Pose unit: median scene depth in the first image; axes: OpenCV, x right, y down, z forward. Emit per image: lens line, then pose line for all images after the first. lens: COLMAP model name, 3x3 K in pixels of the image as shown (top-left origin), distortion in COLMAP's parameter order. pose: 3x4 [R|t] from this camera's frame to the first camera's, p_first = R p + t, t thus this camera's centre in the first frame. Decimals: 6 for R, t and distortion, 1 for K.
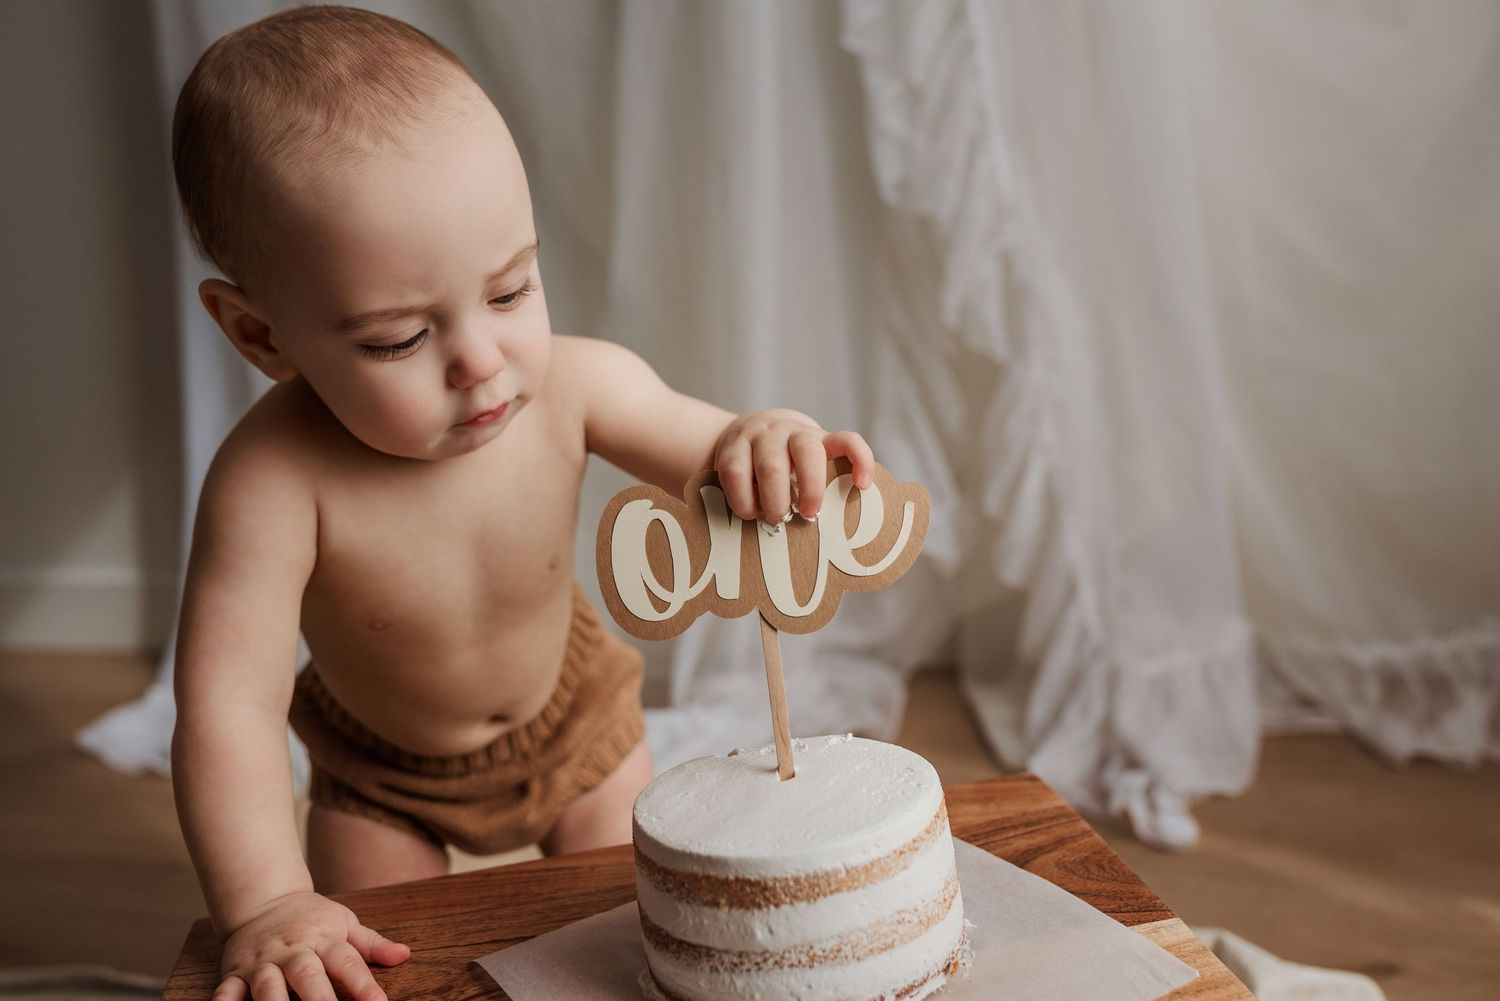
lens RADIAL K [[1462.9, 0, 743.5], [0, 1462.9, 506.7], [0, 0, 1]] dist [0.005722, 0.000000]
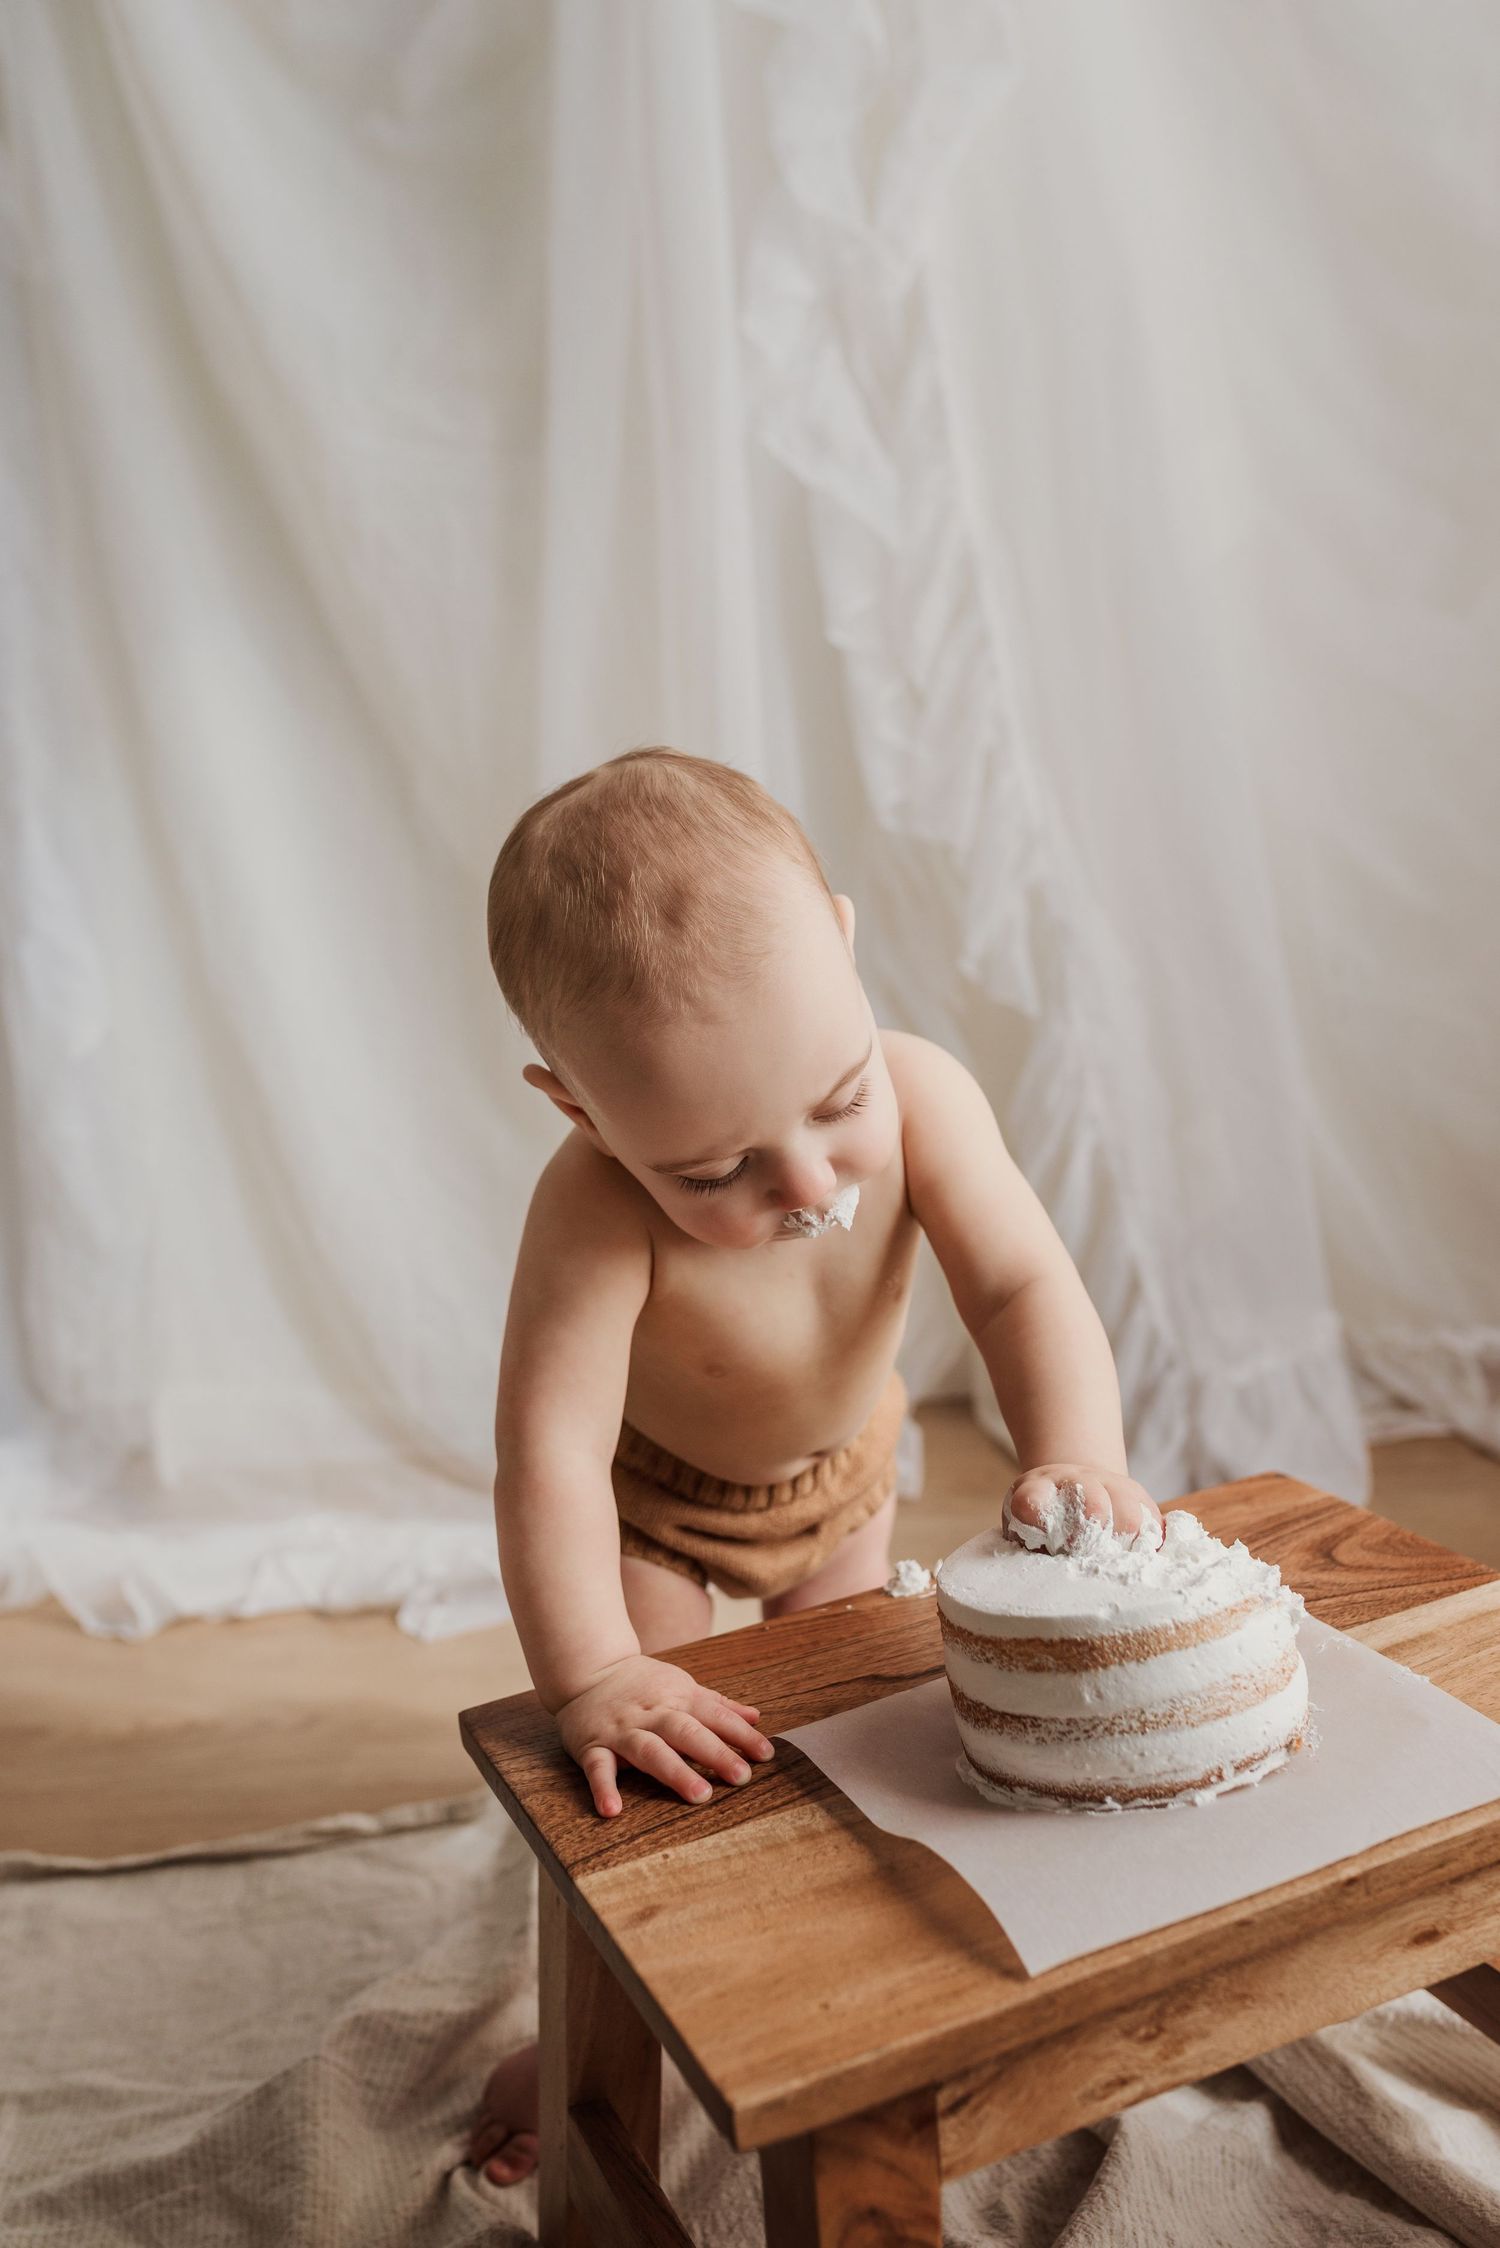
lens RADIAL K [[2192.3, 0, 737.3], [0, 2192.3, 1091.6], [0, 0, 1]] dist [0.005722, 0.000000]
pose [[0.982084, -0.052350, 0.181027, -0.216881], [0.056892, 0.998180, -0.019985, -0.043234], [-0.179651, 0.029926, 0.983275, -0.184621]]
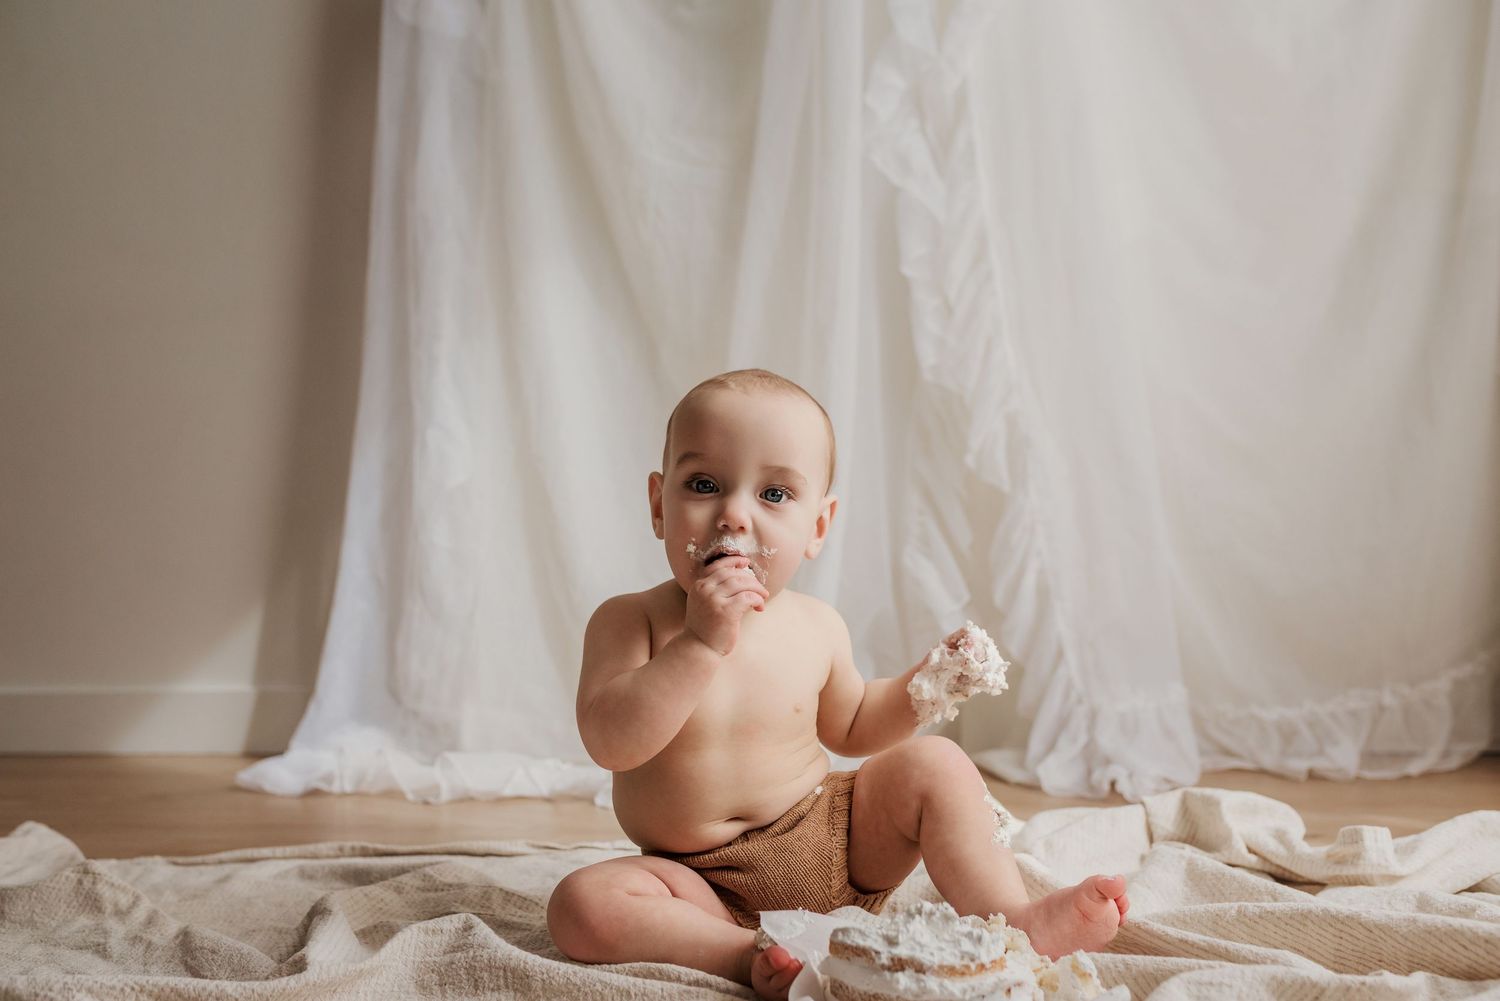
lens RADIAL K [[1462.9, 0, 751.4], [0, 1462.9, 500.9], [0, 0, 1]] dist [0.005722, 0.000000]
pose [[0.992612, 0.070137, 0.099010, -0.205439], [-0.042195, 0.964607, -0.260294, 0.286244], [-0.113762, 0.254193, 0.960439, -0.310442]]
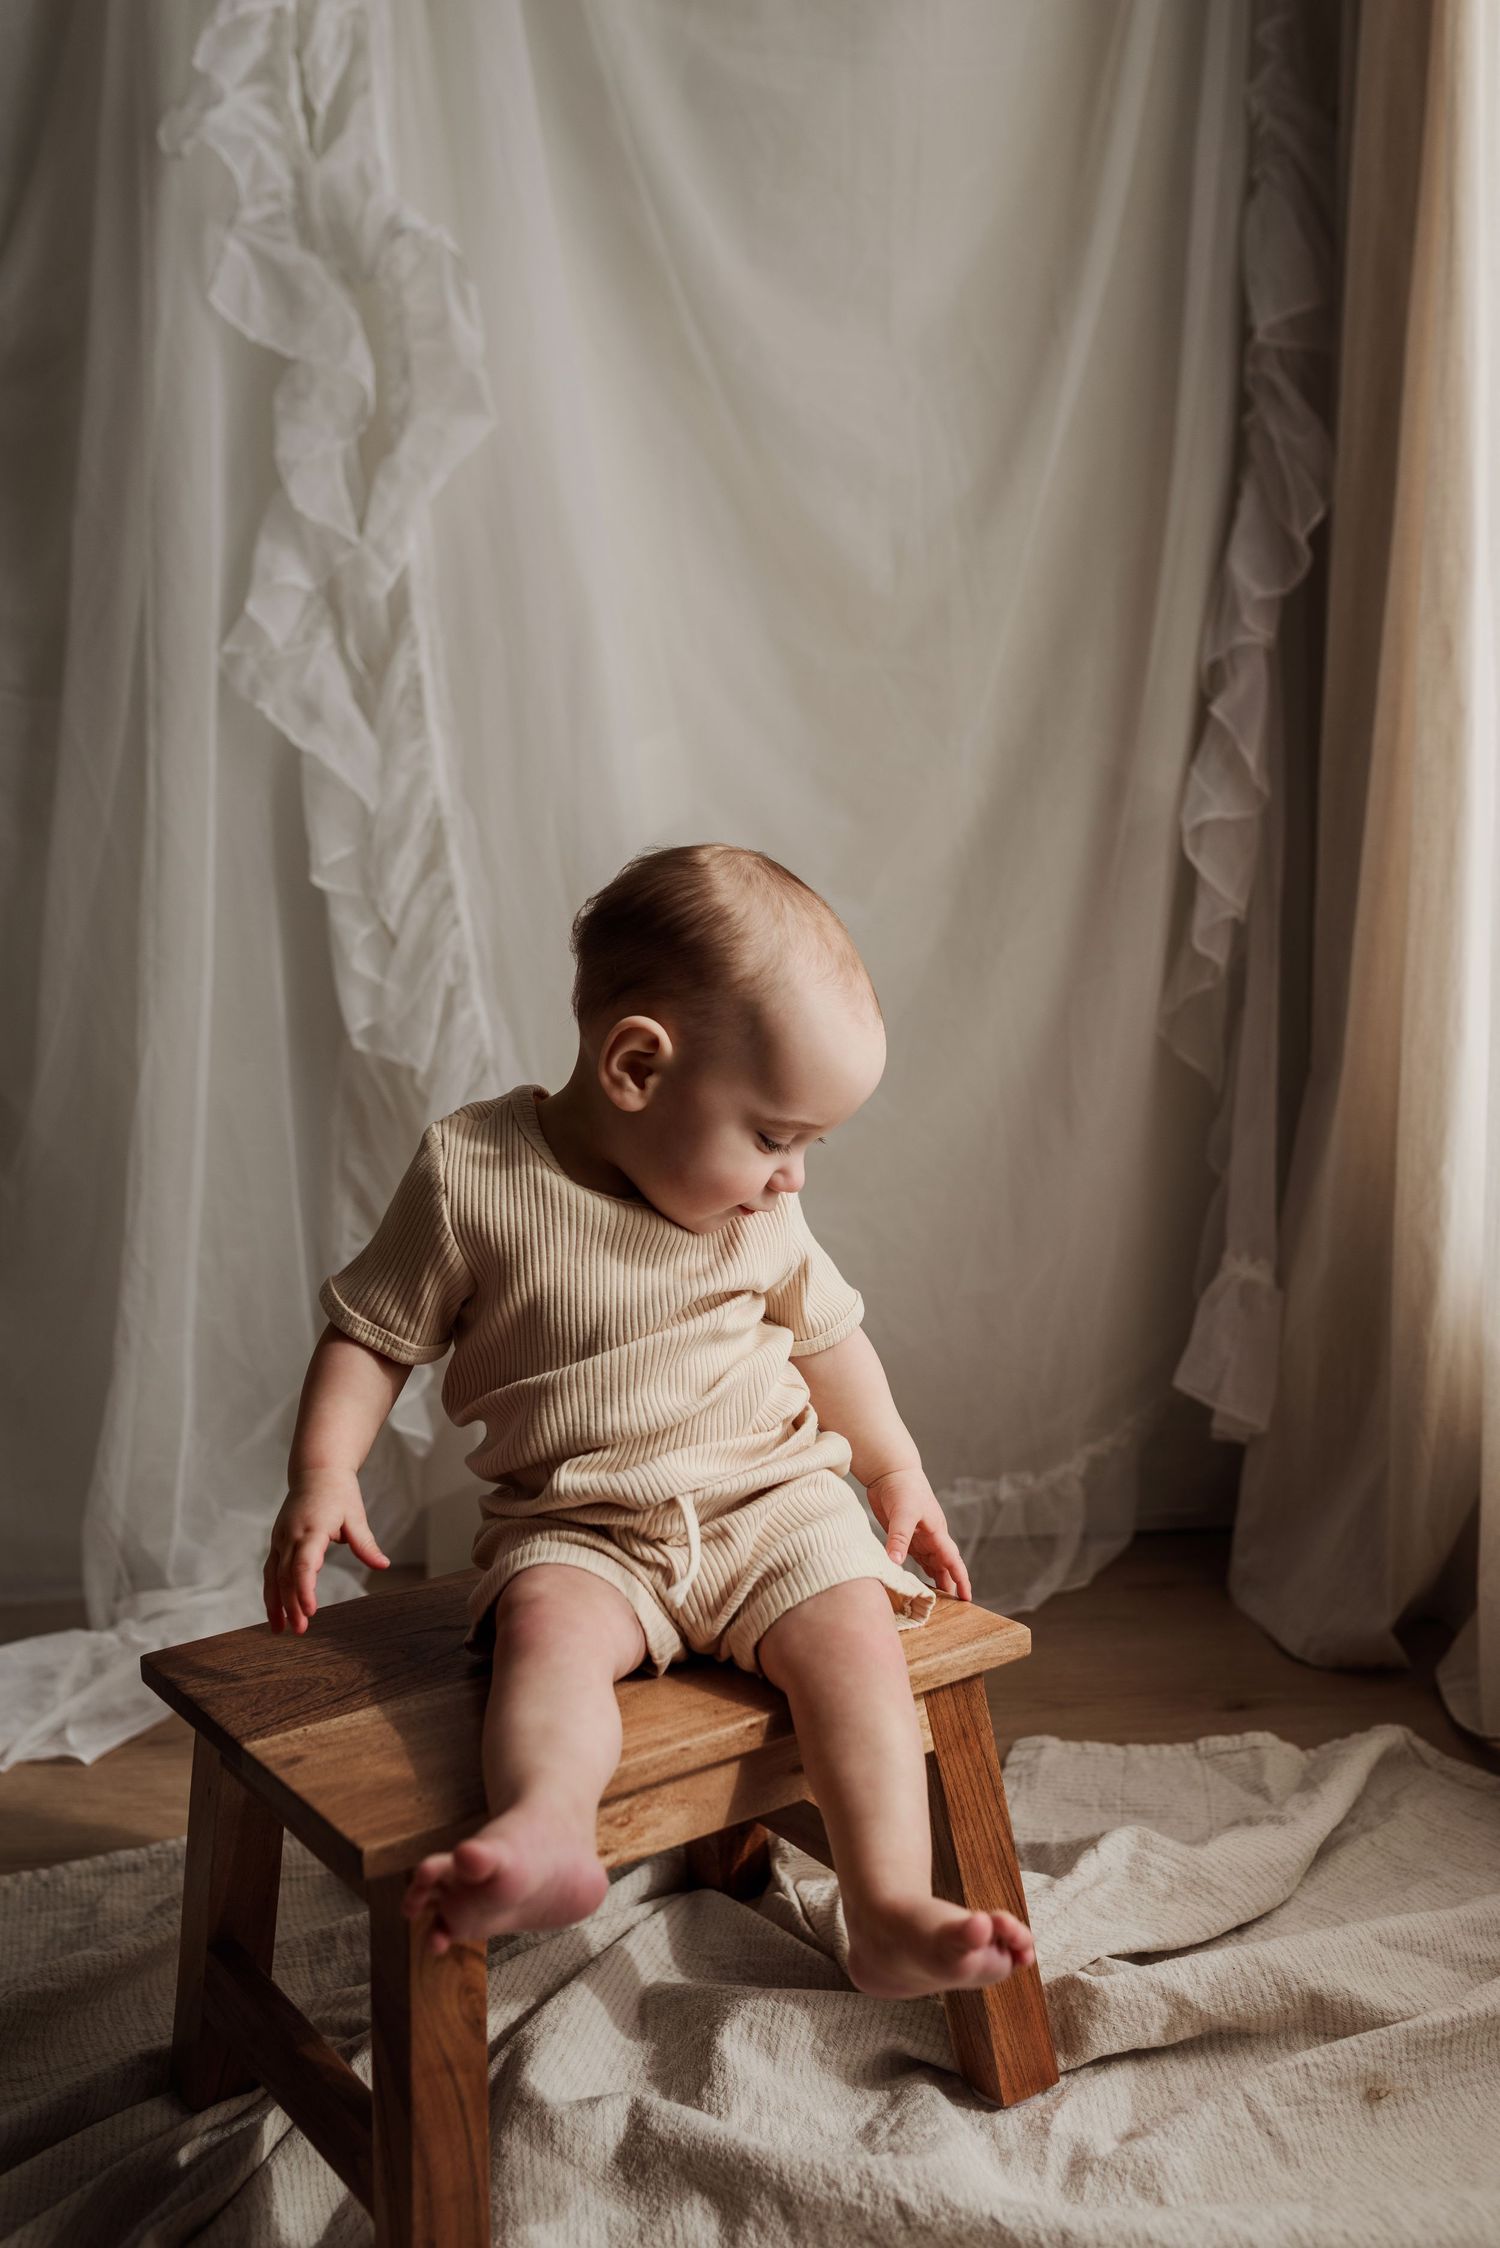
lens RADIAL K [[2192.3, 0, 753.5], [0, 2192.3, 1085.2], [0, 0, 1]] dist [0.005722, 0.000000]
pose [[0.937238, 0.012867, 0.348452, -0.150893], [0.023661, 0.994669, -0.100372, -0.043567], [-0.347885, 0.102318, 0.931937, -0.375044]]
